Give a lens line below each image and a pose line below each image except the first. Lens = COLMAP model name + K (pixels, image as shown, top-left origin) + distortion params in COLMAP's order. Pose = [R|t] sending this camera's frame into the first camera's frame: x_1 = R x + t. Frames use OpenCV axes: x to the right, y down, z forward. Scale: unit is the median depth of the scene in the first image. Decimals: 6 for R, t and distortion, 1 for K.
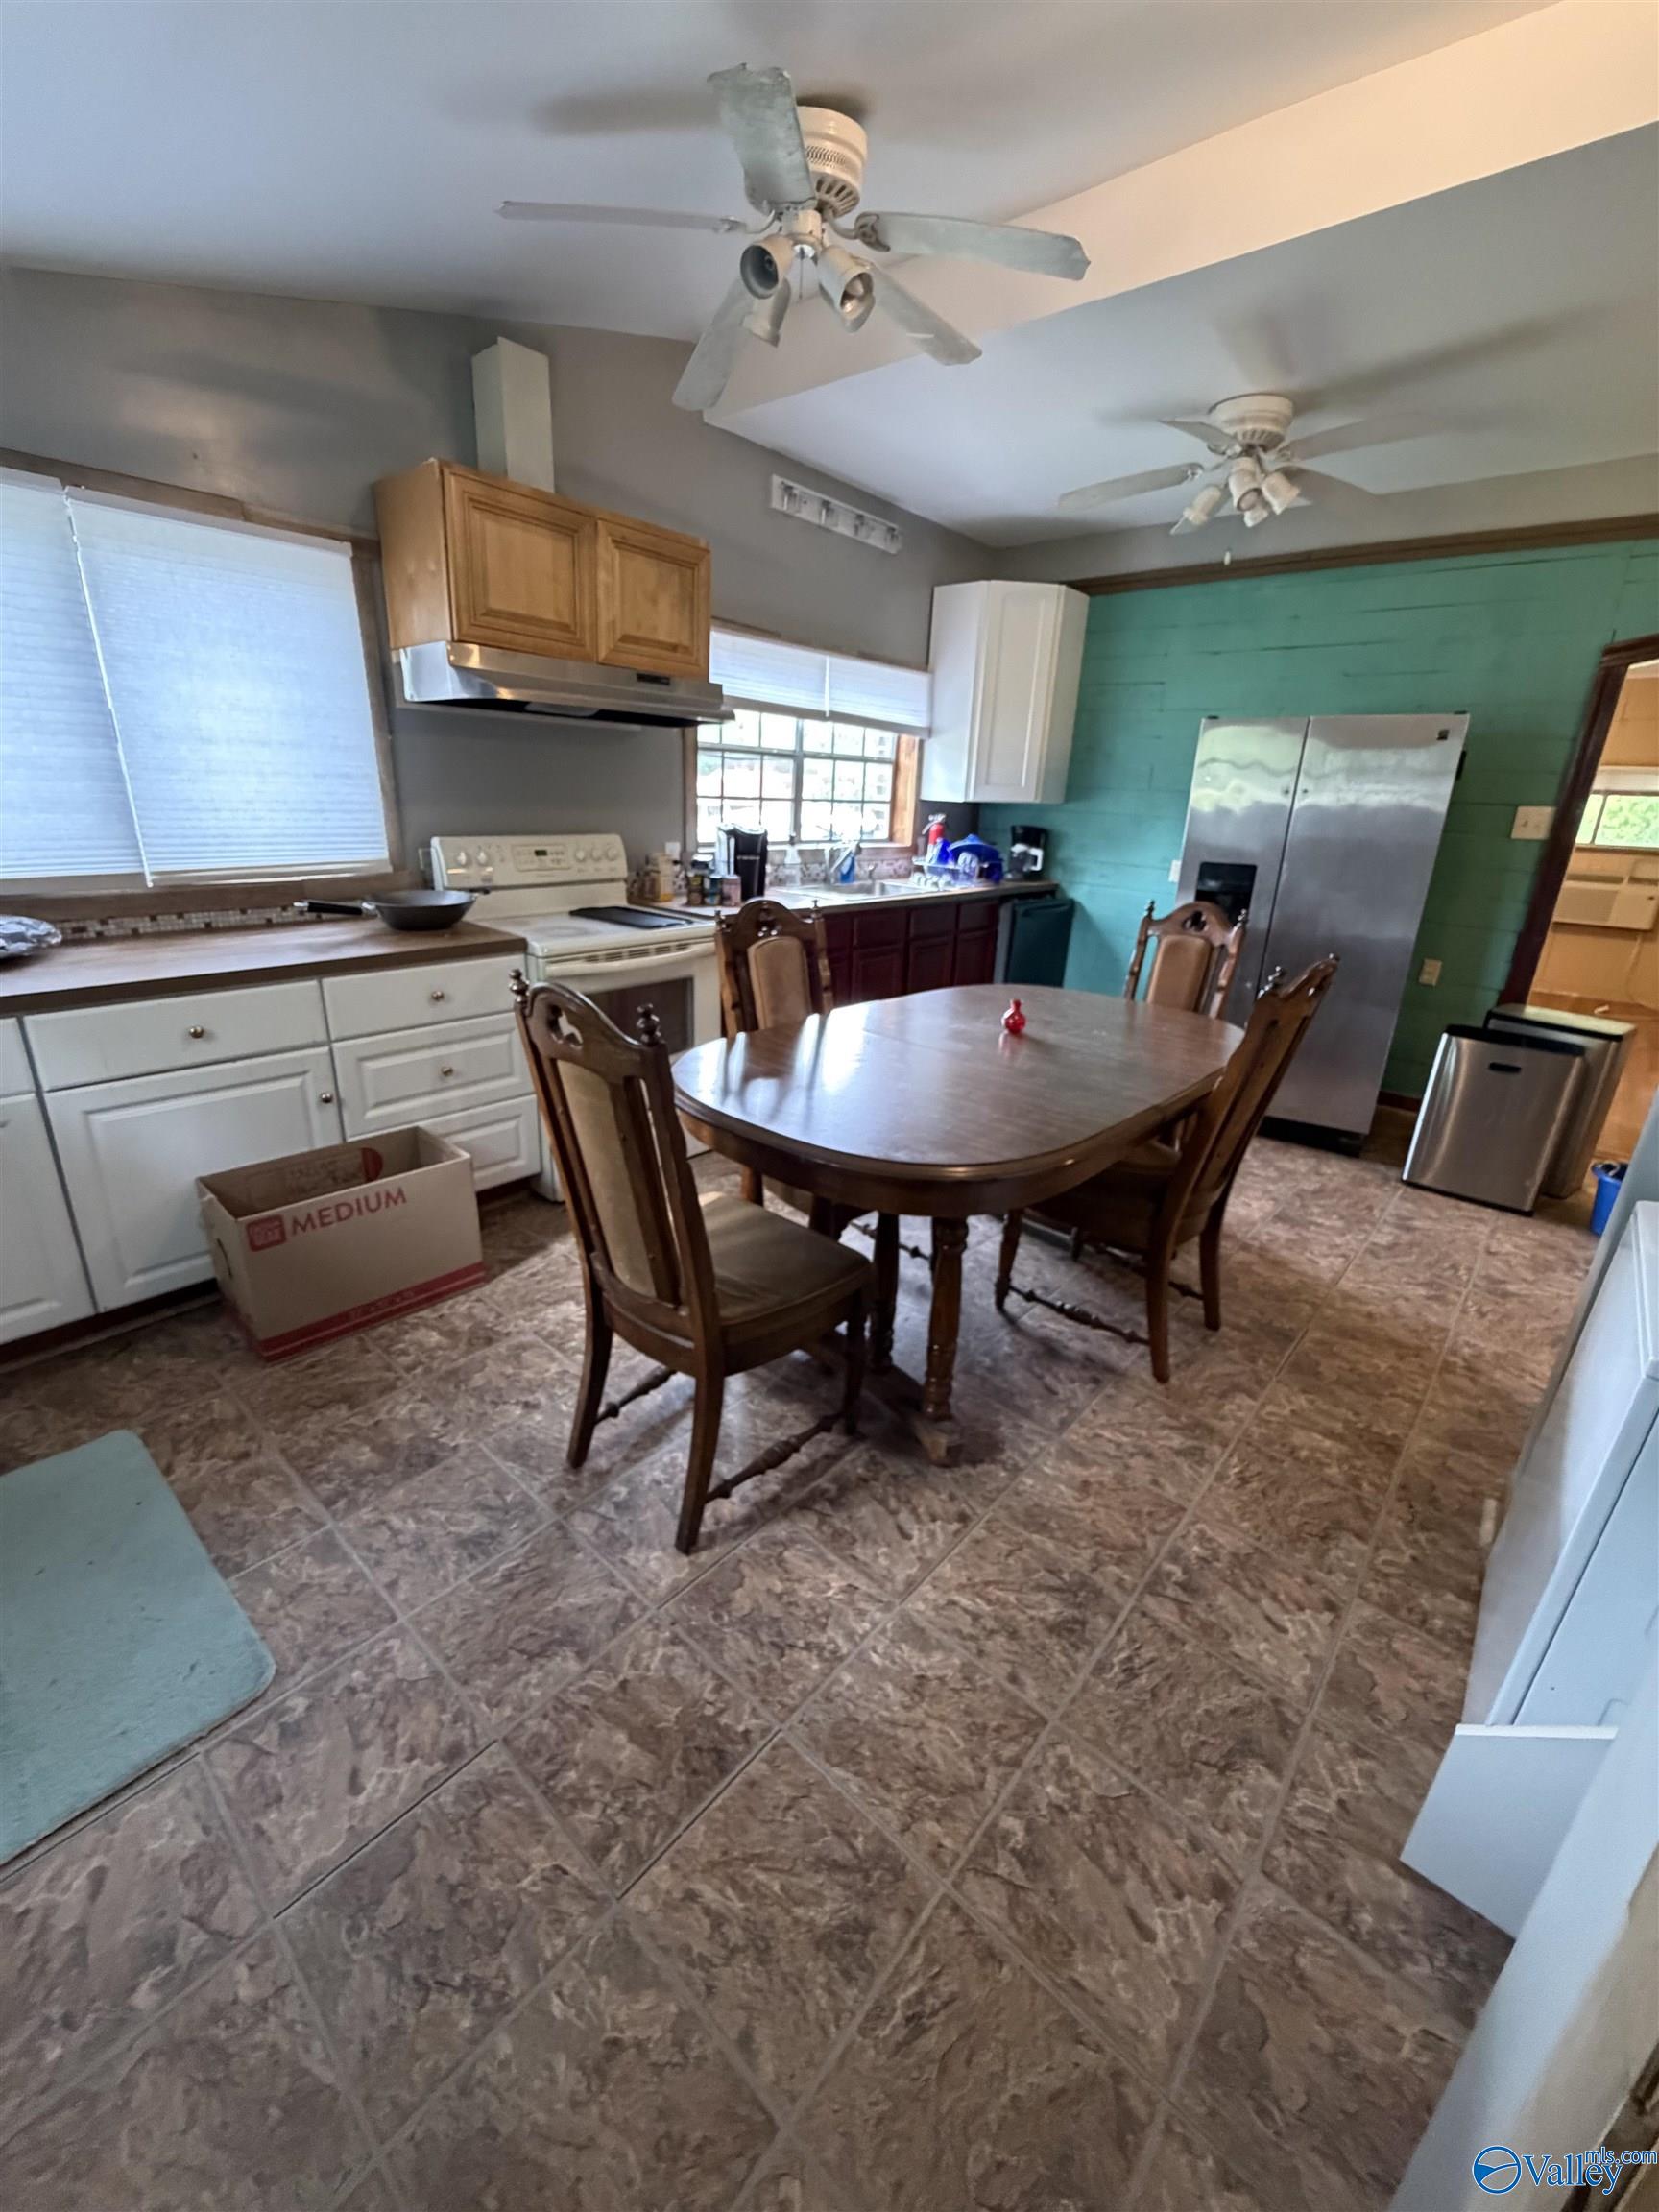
lens RADIAL K [[883.4, 0, 830.4], [0, 883.4, 1099.0], [0, 0, 1]] dist [0.000814, 0.000412]
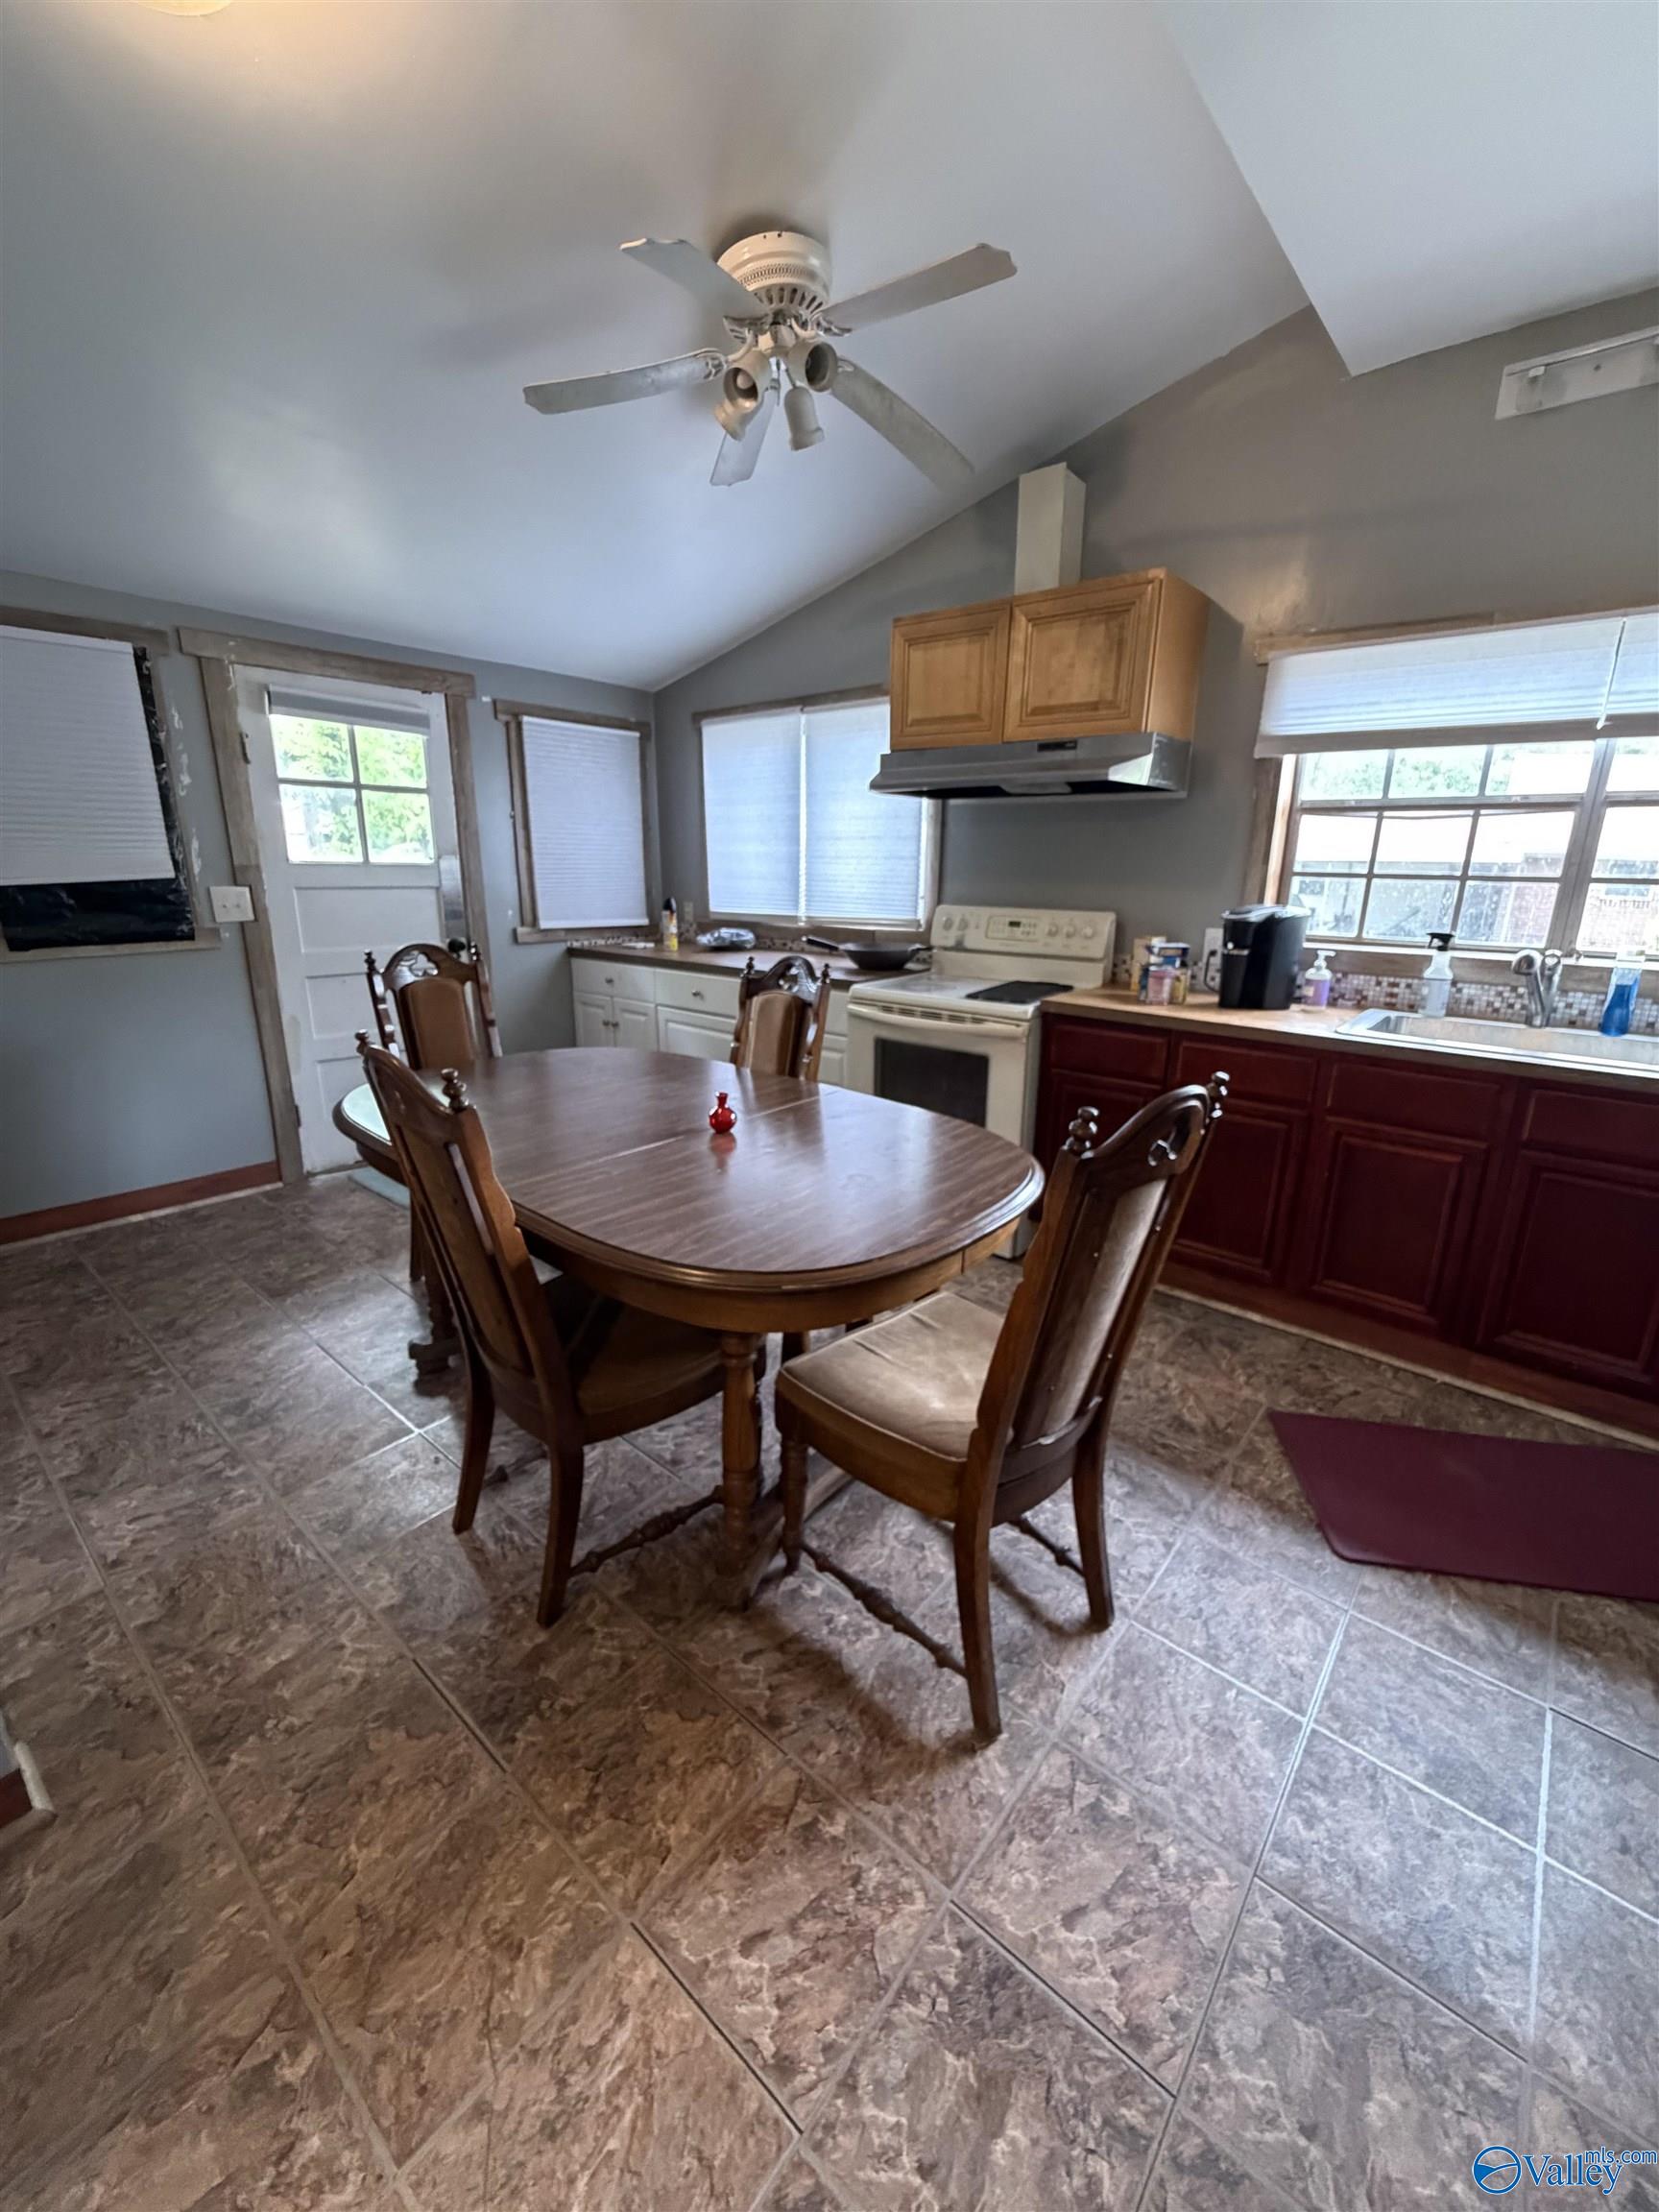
lens RADIAL K [[888.4, 0, 831.4], [0, 888.4, 1099.8], [0, 0, 1]] dist [-0.000634, 0.000406]
pose [[0.015383, 0.225677, -0.974081, 0.895872], [-0.341817, 0.916689, 0.206982, -0.275096], [0.939640, 0.329774, 0.091242, 0.913982]]
